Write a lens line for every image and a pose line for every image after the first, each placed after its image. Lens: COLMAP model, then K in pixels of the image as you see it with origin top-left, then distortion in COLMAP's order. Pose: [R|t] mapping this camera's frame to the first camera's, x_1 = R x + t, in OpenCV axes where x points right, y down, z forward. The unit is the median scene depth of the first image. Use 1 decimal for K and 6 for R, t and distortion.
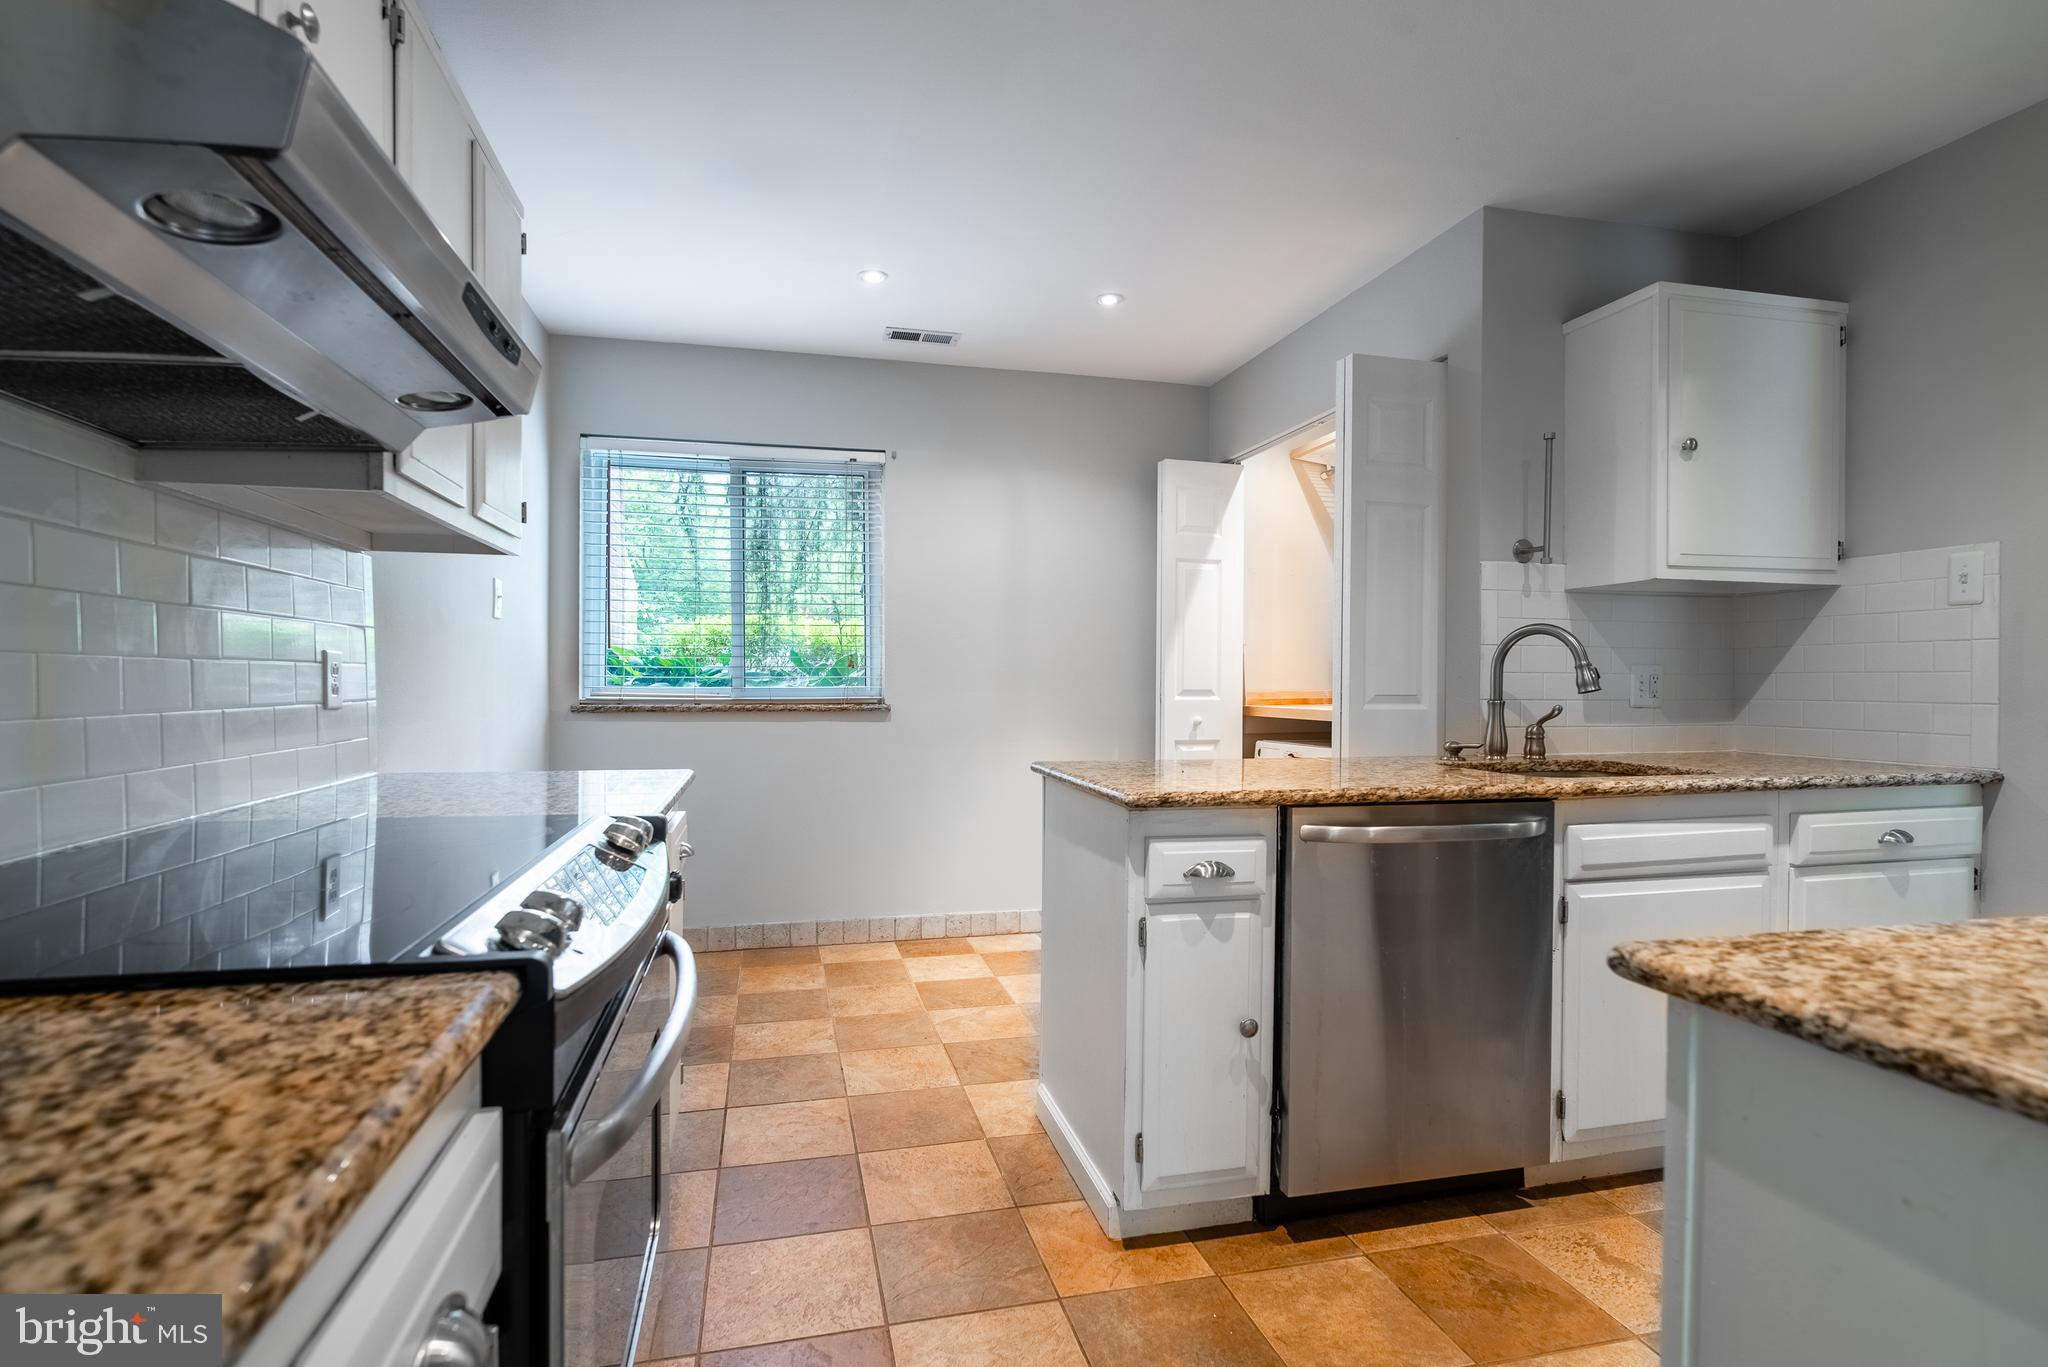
lens RADIAL K [[987.4, 0, 1019.5], [0, 987.4, 686.8], [0, 0, 1]] dist [0.000030, 0.000062]
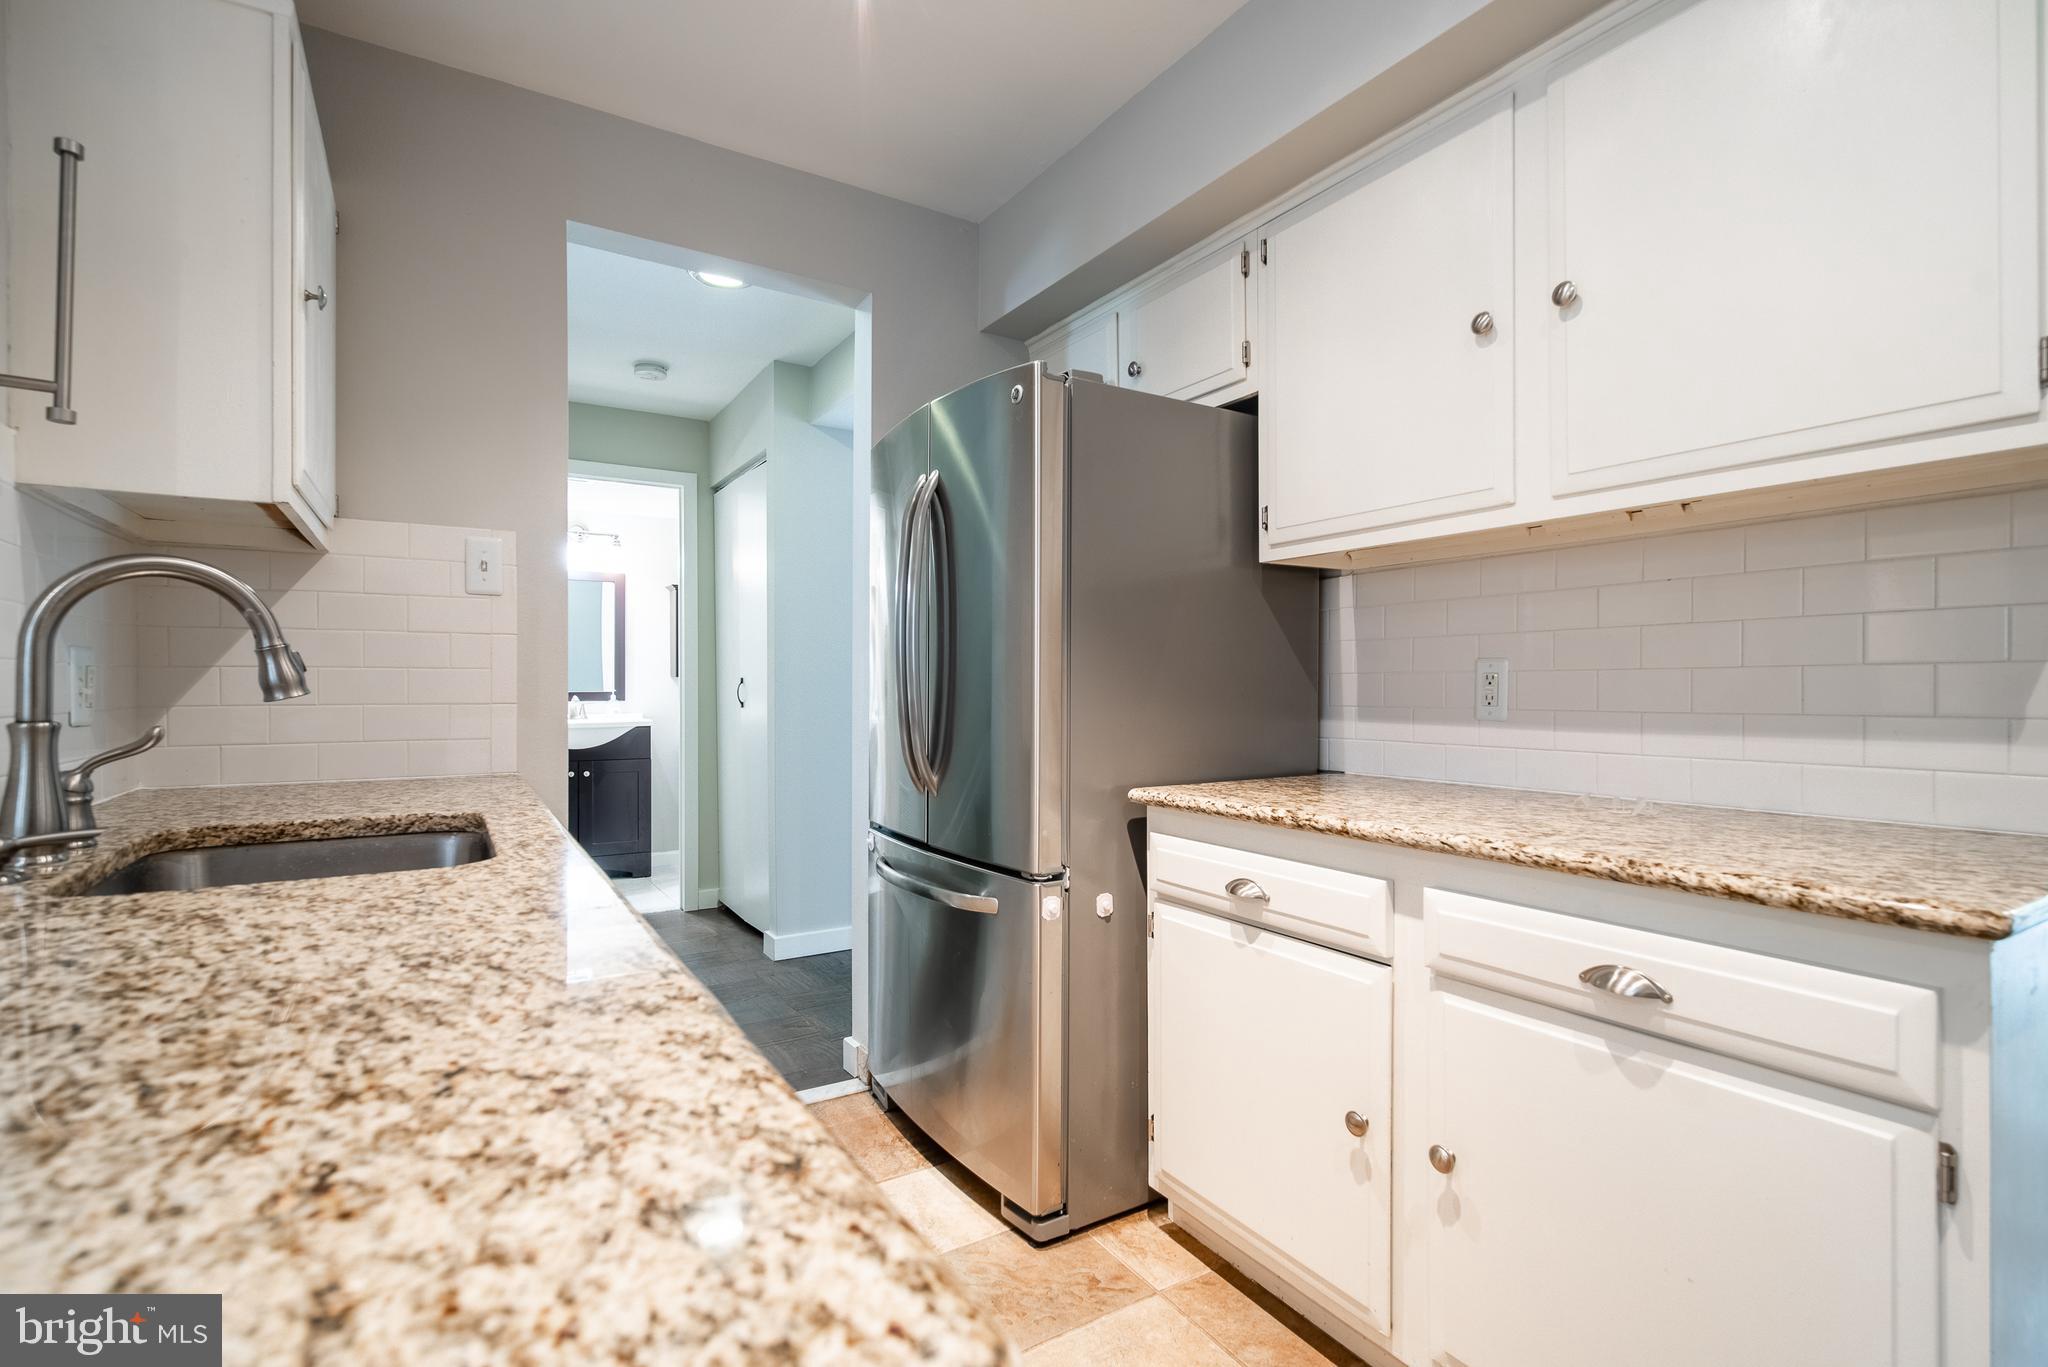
lens RADIAL K [[987.4, 0, 1019.5], [0, 987.4, 686.8], [0, 0, 1]] dist [0.000030, 0.000062]
pose [[0.285714, -0.002621, -0.958311, 1.281194], [-0.003374, 0.999987, -0.003741, 0.015496], [0.958309, 0.004302, 0.285701, 0.598095]]
